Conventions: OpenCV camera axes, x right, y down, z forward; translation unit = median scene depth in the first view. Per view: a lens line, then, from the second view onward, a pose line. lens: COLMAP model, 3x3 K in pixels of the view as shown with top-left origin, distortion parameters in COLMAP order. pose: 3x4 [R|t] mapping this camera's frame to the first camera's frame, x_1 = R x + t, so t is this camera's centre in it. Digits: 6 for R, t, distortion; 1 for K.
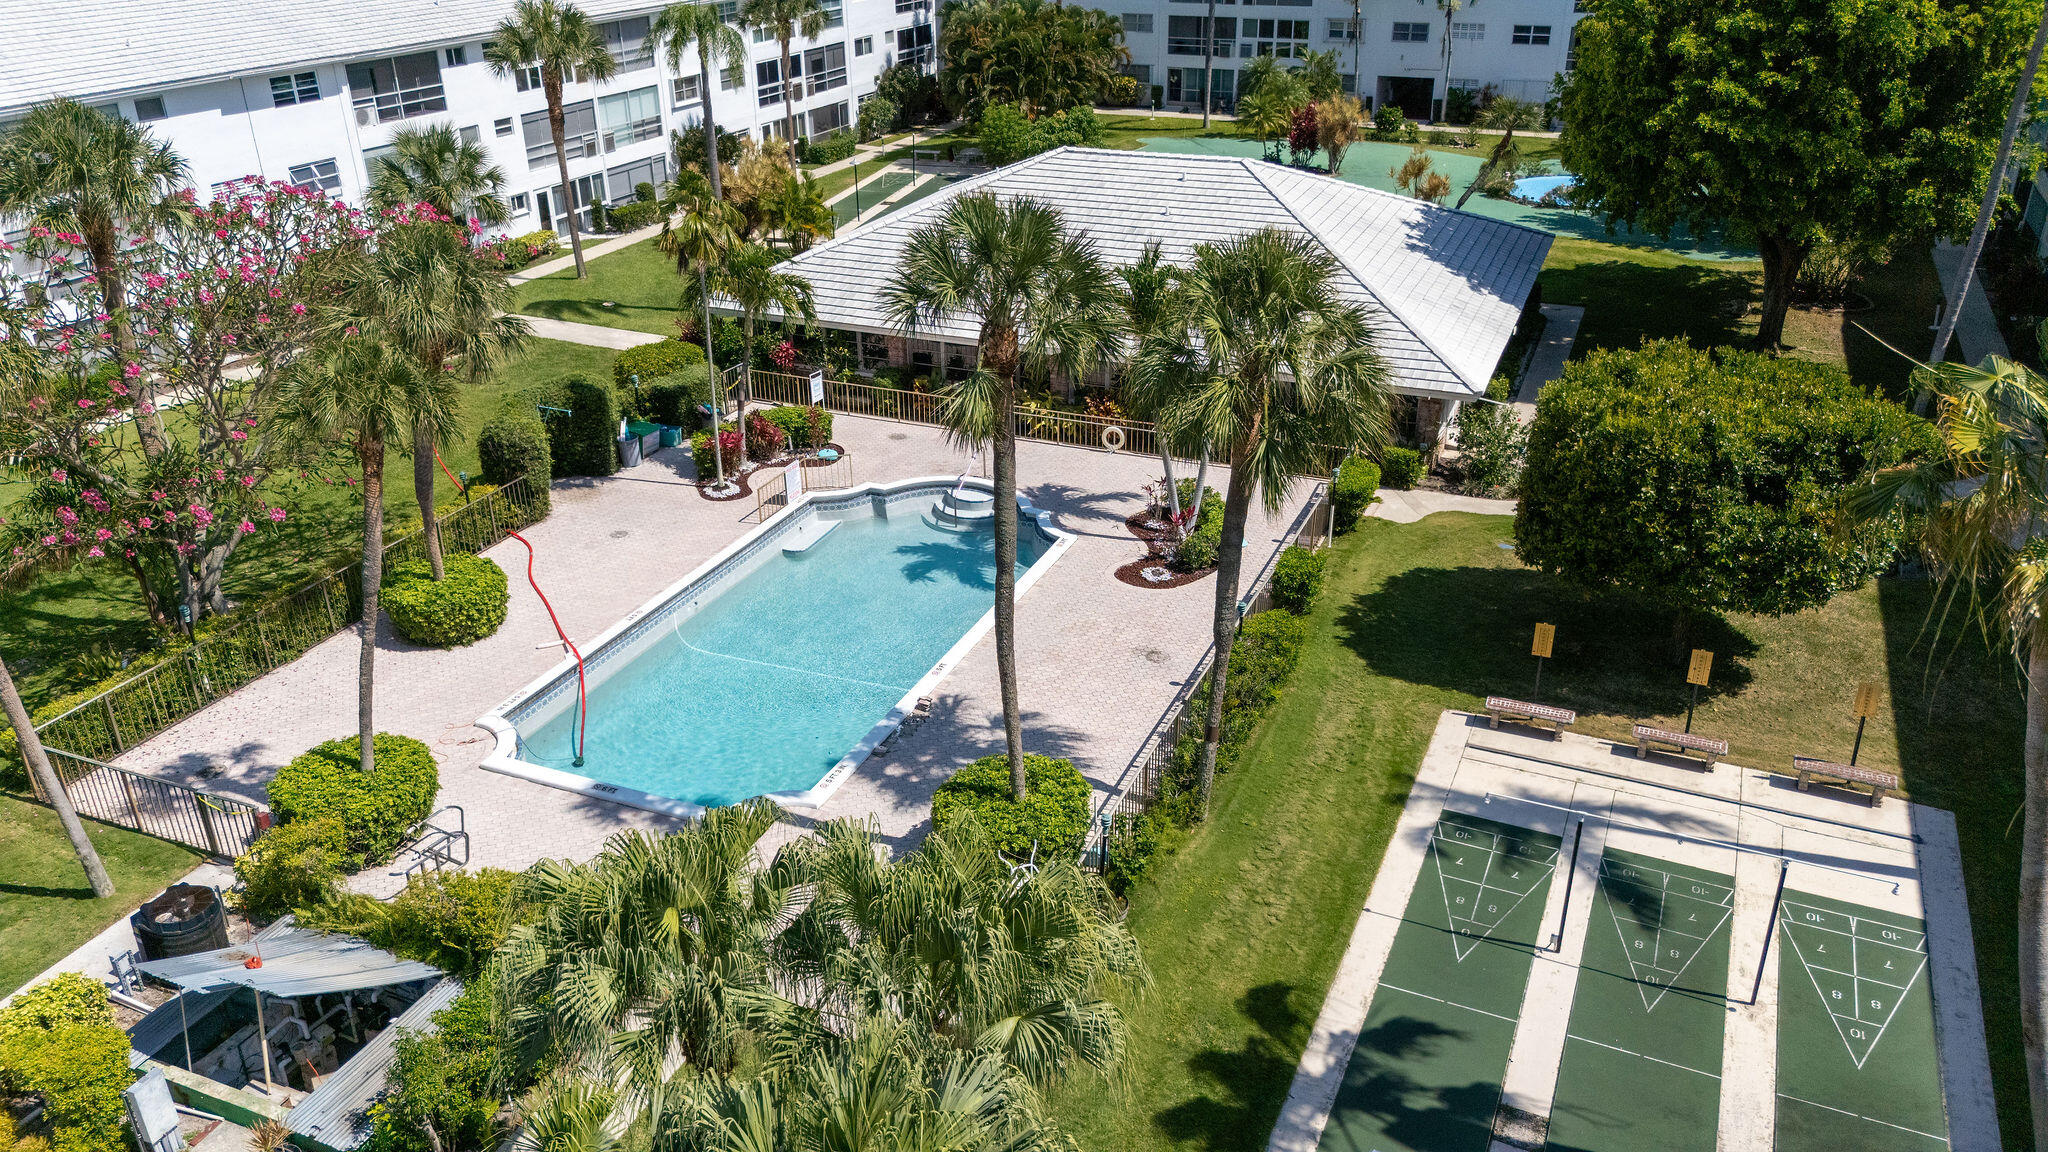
lens RADIAL K [[1521.2, 0, 1017.6], [0, 1521.2, 573.3], [0, 0, 1]] dist [0.024869, -0.010277]
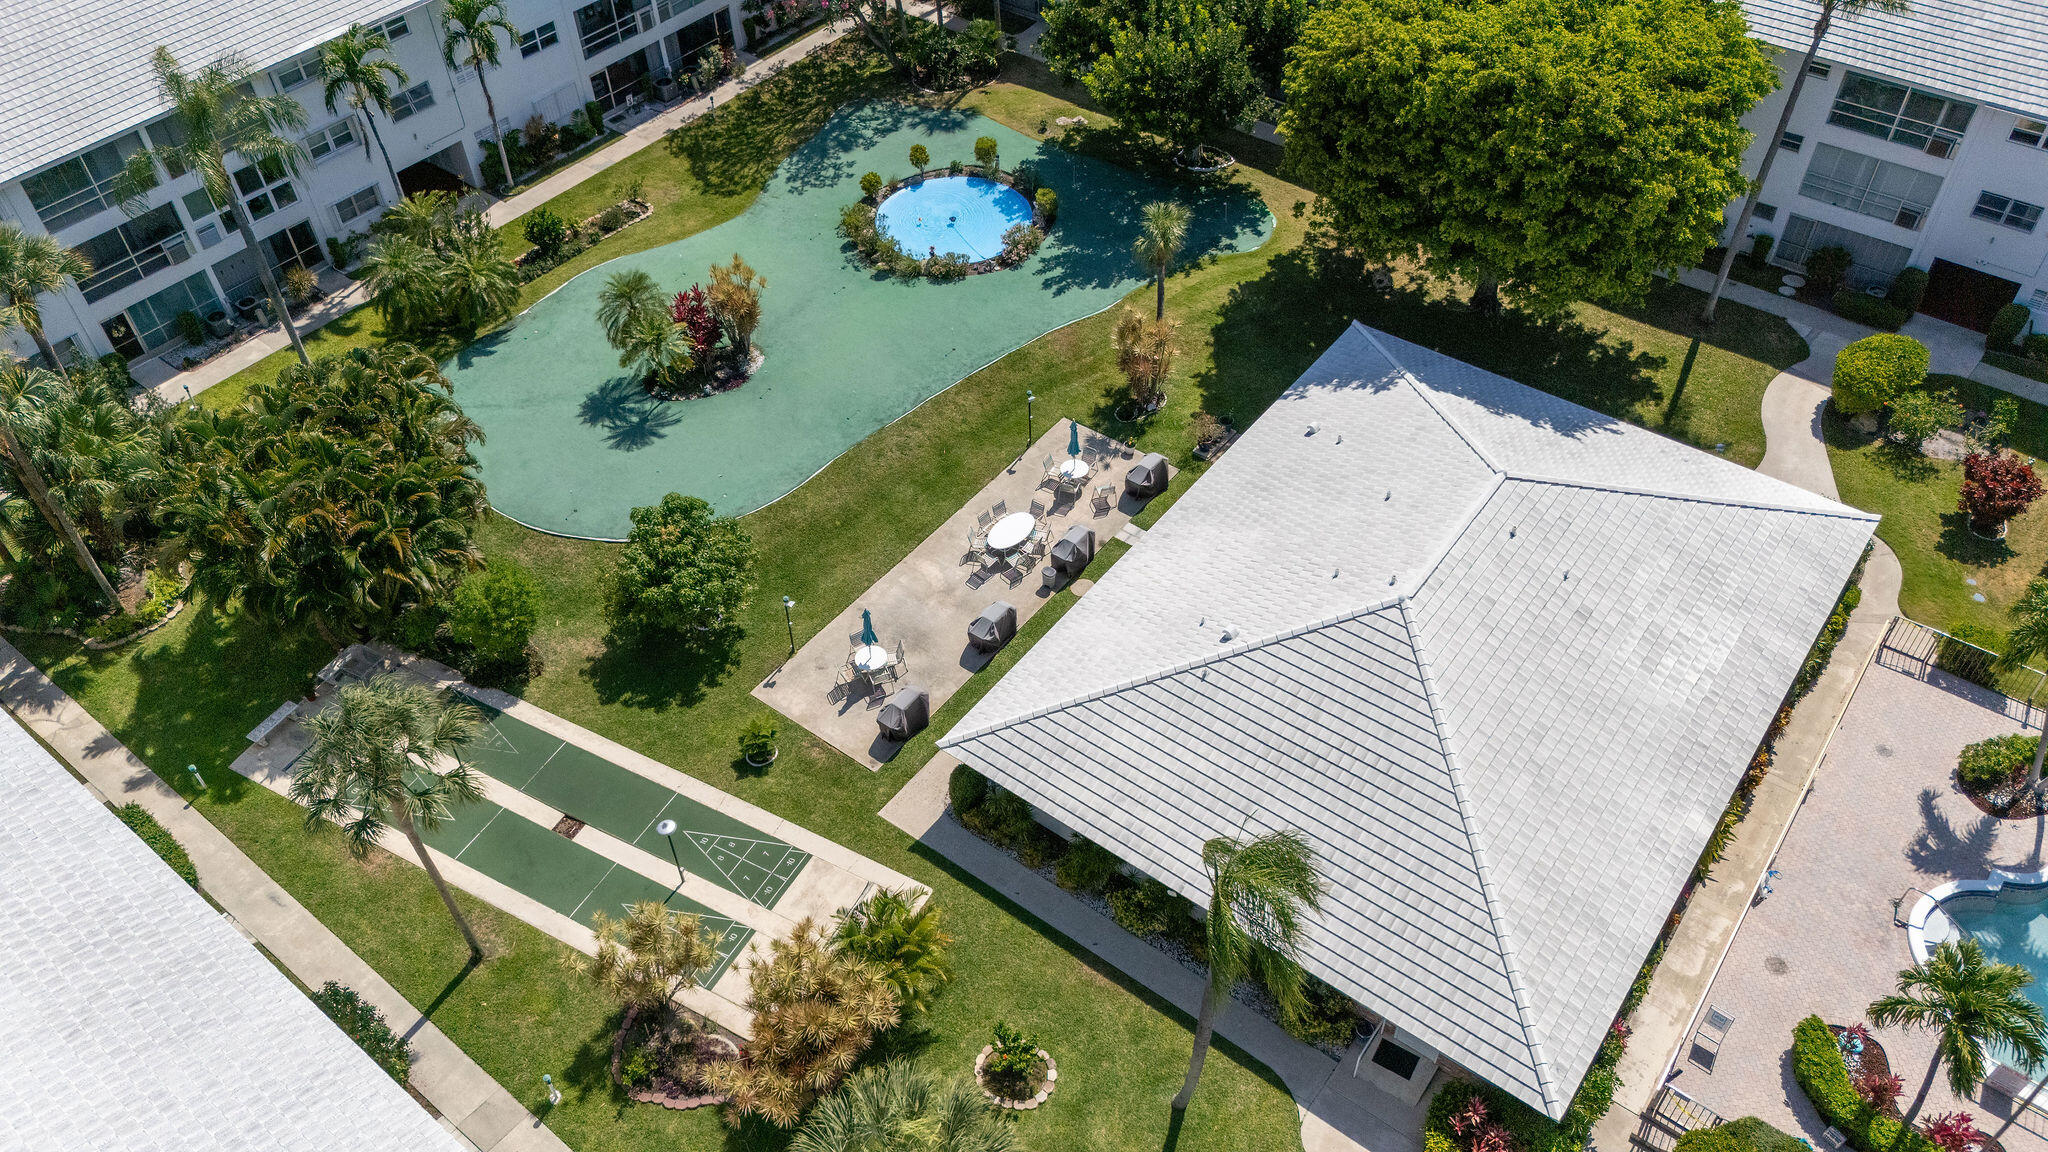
lens RADIAL K [[1521.2, 0, 1022.2], [0, 1521.2, 588.0], [0, 0, 1]] dist [0.024869, -0.010277]
pose [[0.235989, -0.688526, 0.685741, -0.707896], [0.440314, 0.704838, 0.556172, -1.024708], [-0.866275, 0.170691, 0.469501, 1.001347]]
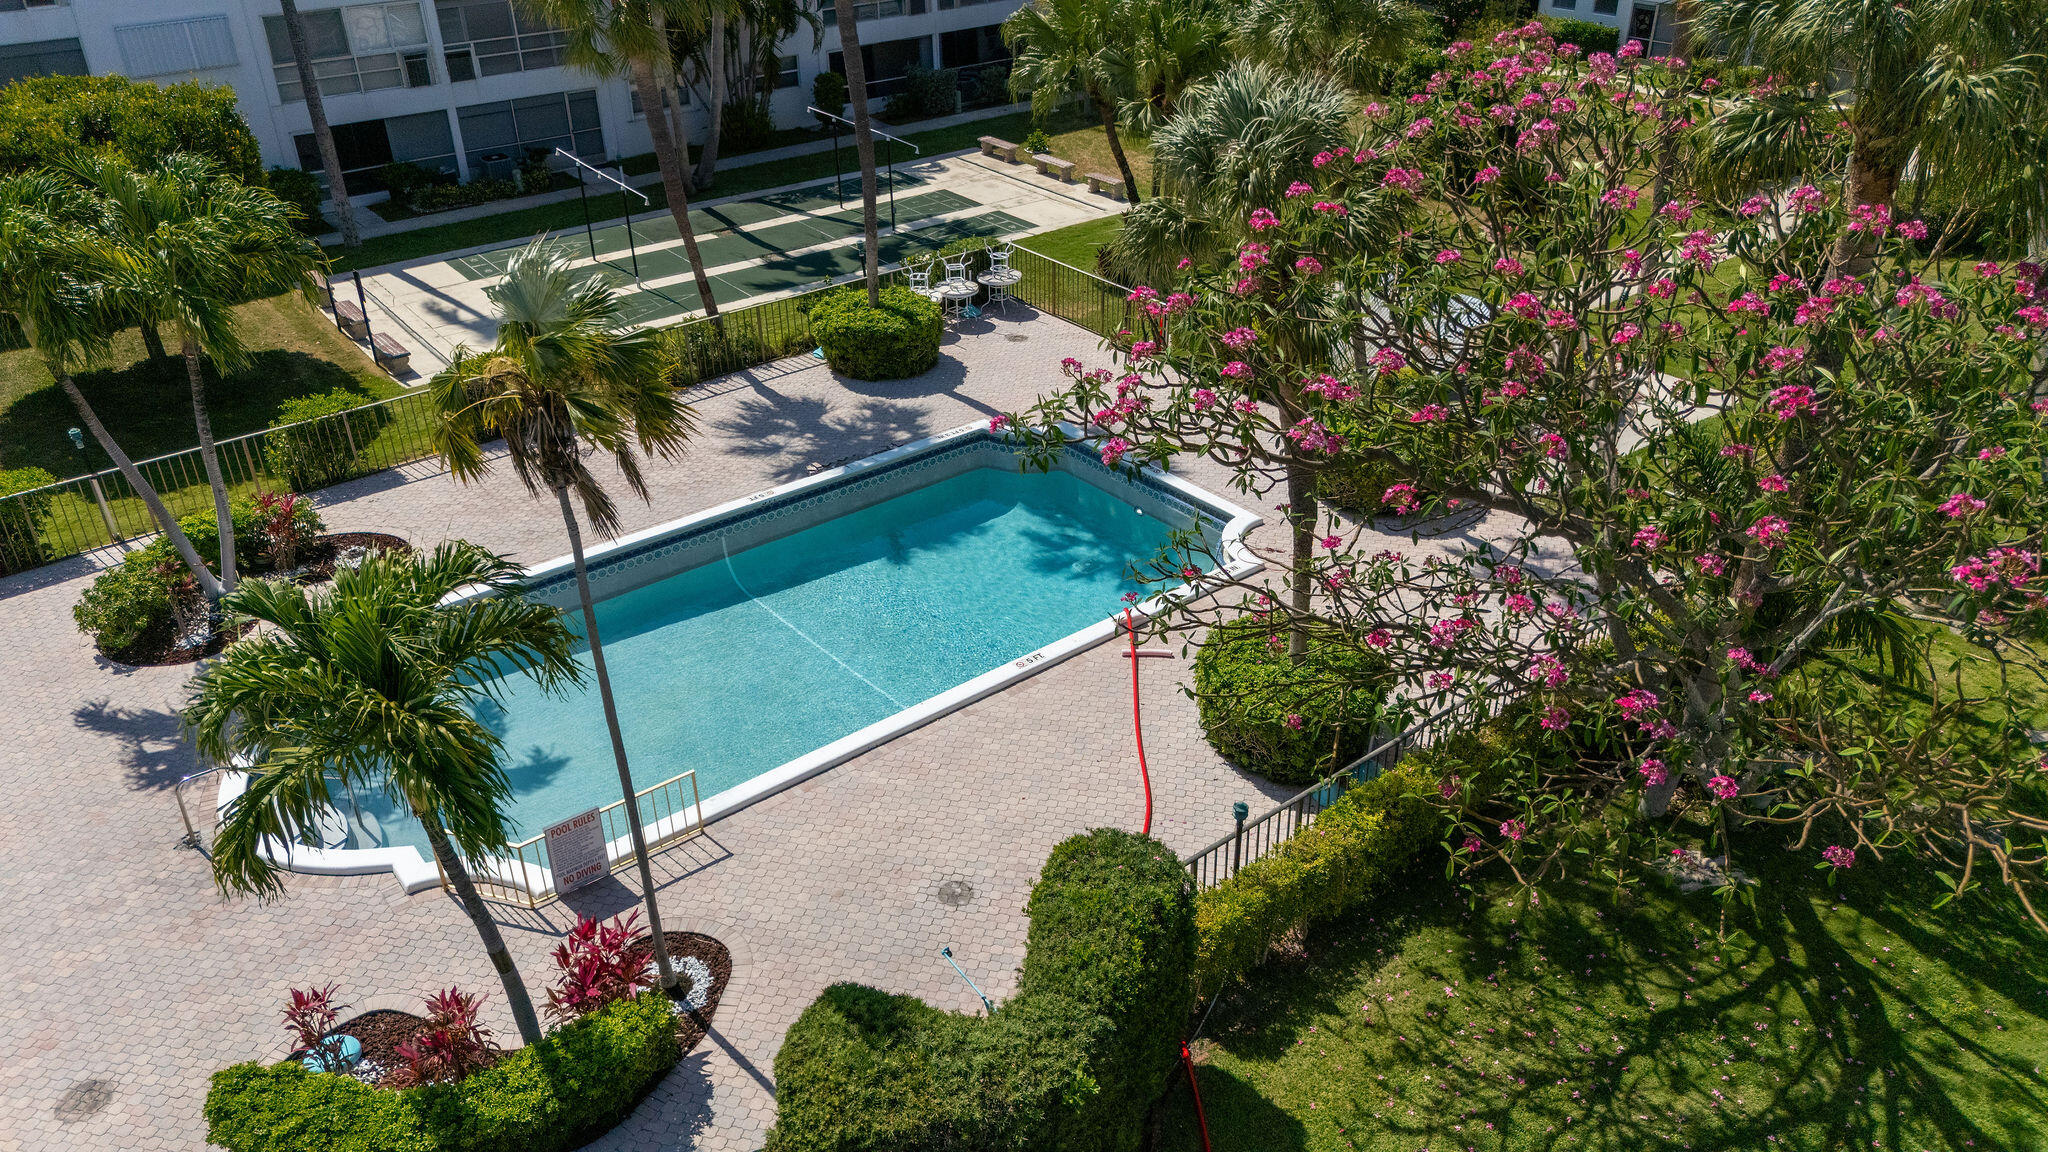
lens RADIAL K [[1521.2, 0, 1026.4], [0, 1521.2, 565.6], [0, 0, 1]] dist [0.024869, -0.010277]
pose [[-0.884120, -0.218540, 0.413004, -0.423428], [0.216756, 0.591207, 0.776847, -0.427203], [-0.413943, 0.776347, -0.475327, 1.059359]]
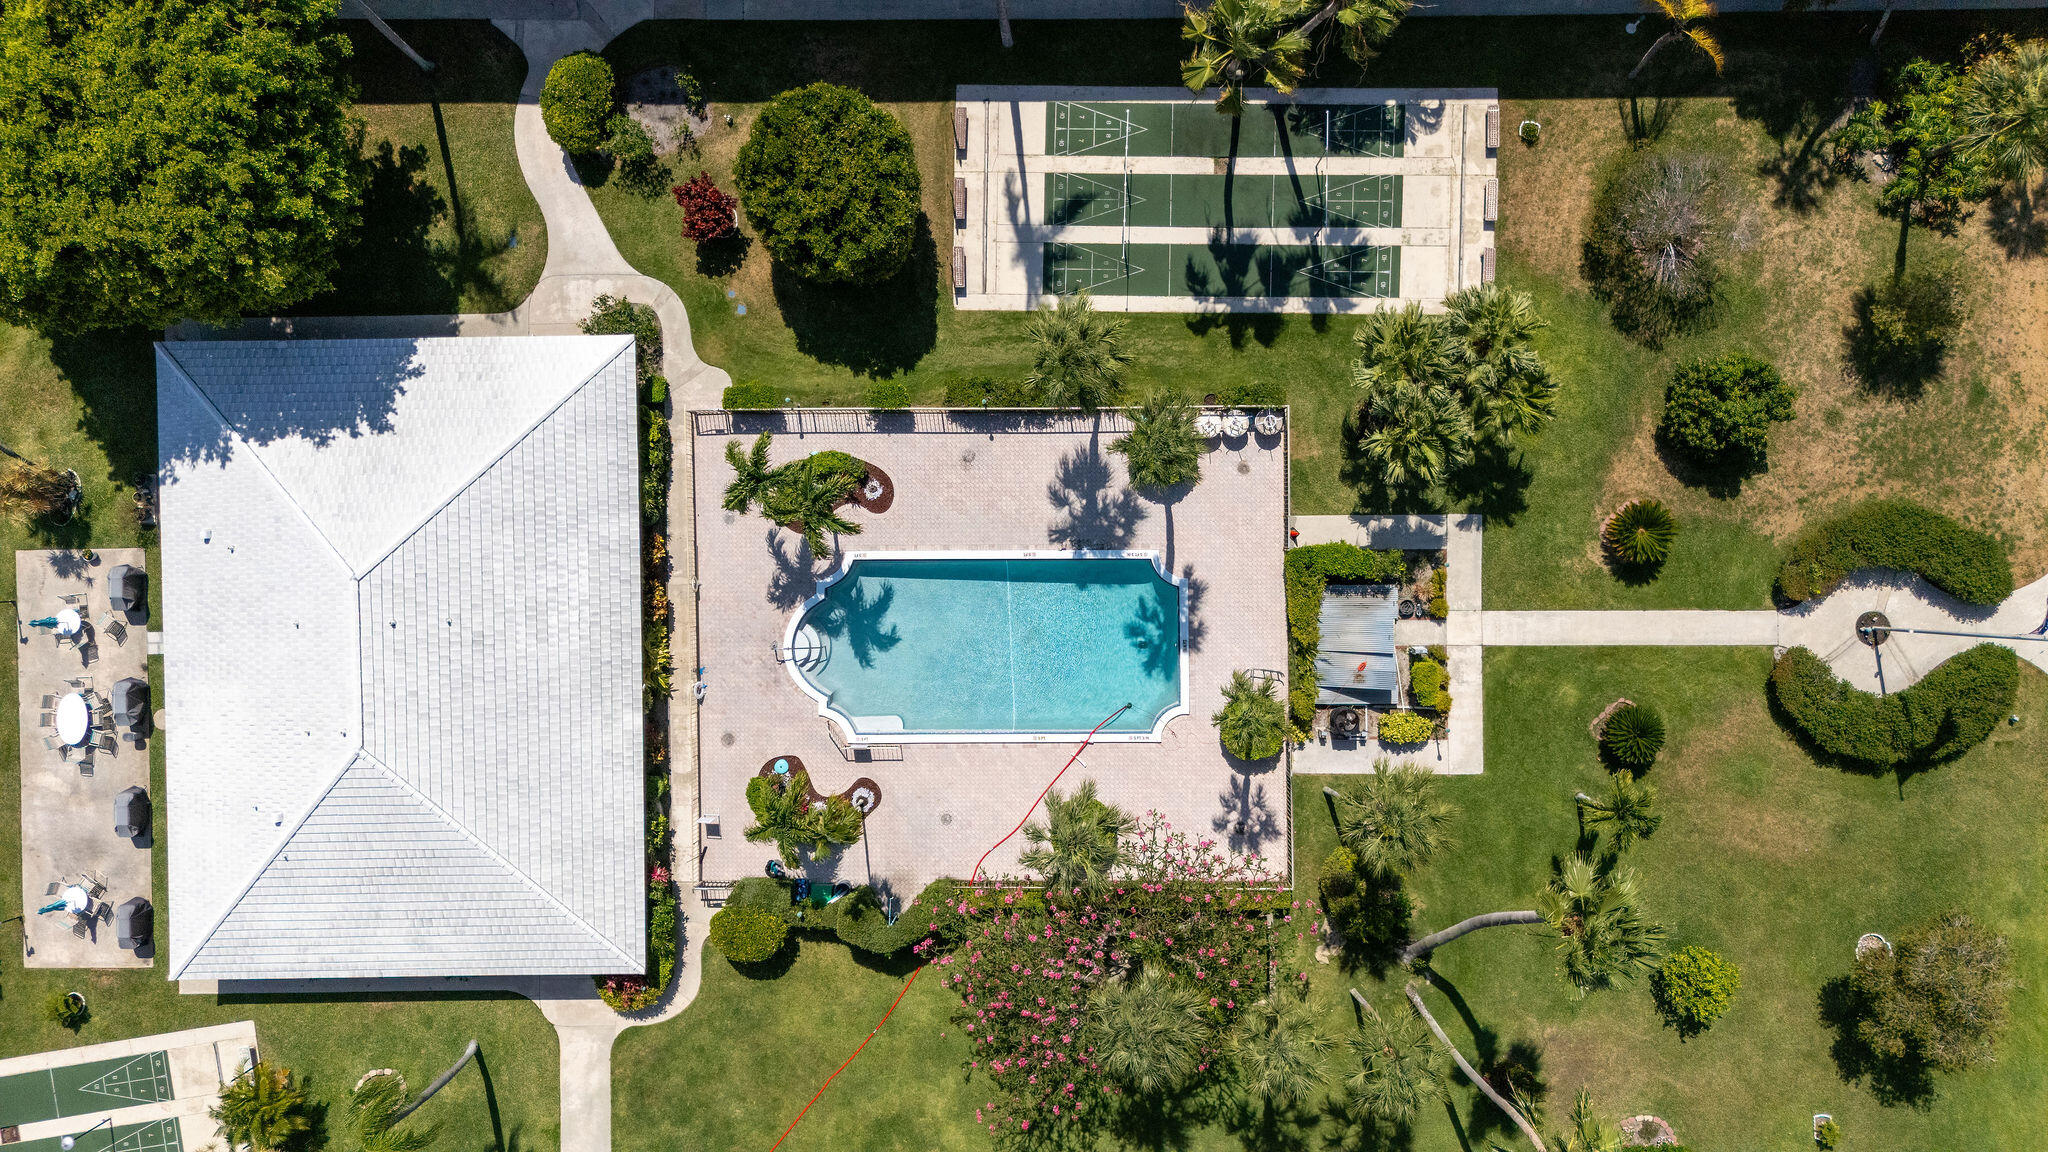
lens RADIAL K [[1521.2, 0, 1025.7], [0, 1521.2, 570.8], [0, 0, 1]] dist [0.024869, -0.010277]
pose [[-0.406499, -0.913618, 0.007746, -0.064055], [0.425436, -0.181774, 0.886545, -1.263858], [-0.808556, 0.363675, 0.462577, 0.096256]]
